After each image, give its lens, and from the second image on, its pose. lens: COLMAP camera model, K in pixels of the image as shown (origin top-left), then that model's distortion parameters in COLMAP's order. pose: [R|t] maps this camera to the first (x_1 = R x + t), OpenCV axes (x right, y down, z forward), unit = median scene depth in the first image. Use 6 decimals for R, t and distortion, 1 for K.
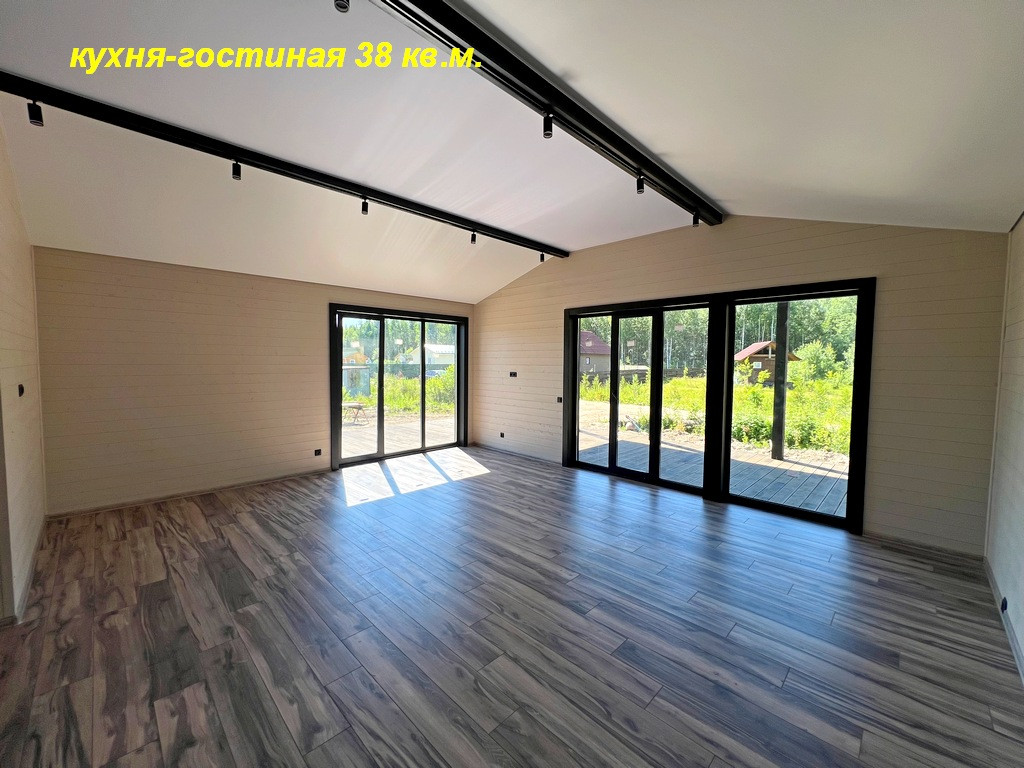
lens RADIAL K [[412.3, 0, 511.6], [0, 412.3, 382.8], [0, 0, 1]] dist [0.000427, 0.000072]
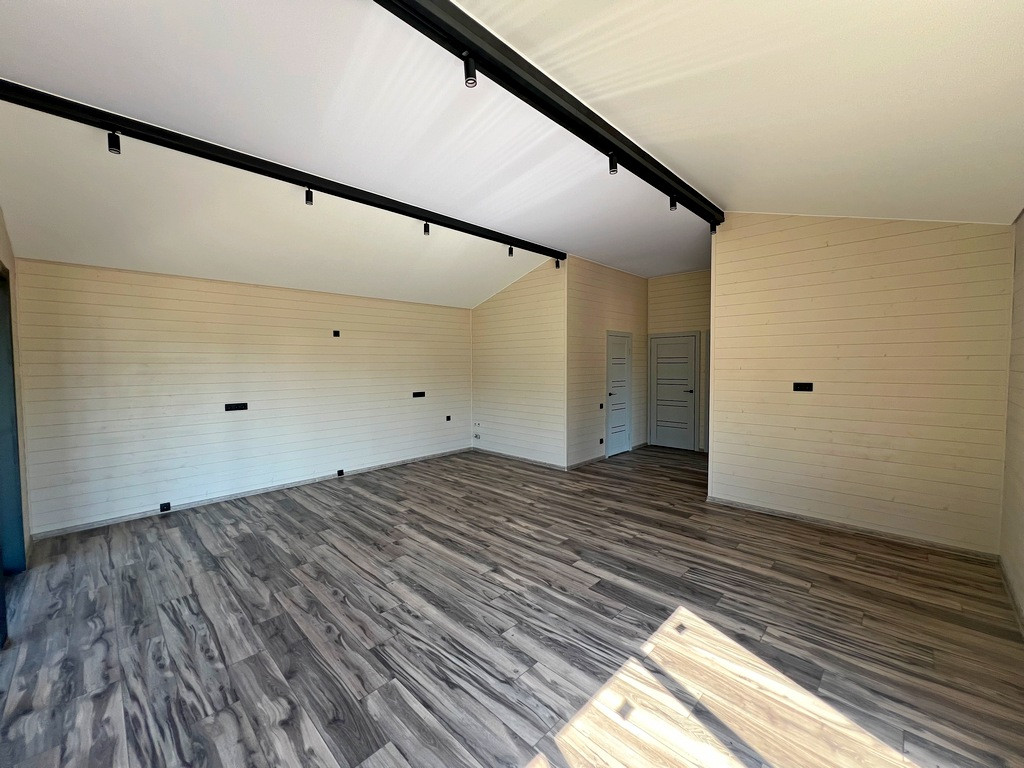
lens RADIAL K [[412.3, 0, 512.1], [0, 412.3, 383.3], [0, 0, 1]] dist [0.000427, 0.000072]
pose [[-0.999953, 0.001146, -0.009674, -0.190400], [0.000158, 0.994837, 0.101488, -0.118952], [0.009741, 0.101481, -0.994790, 2.098321]]
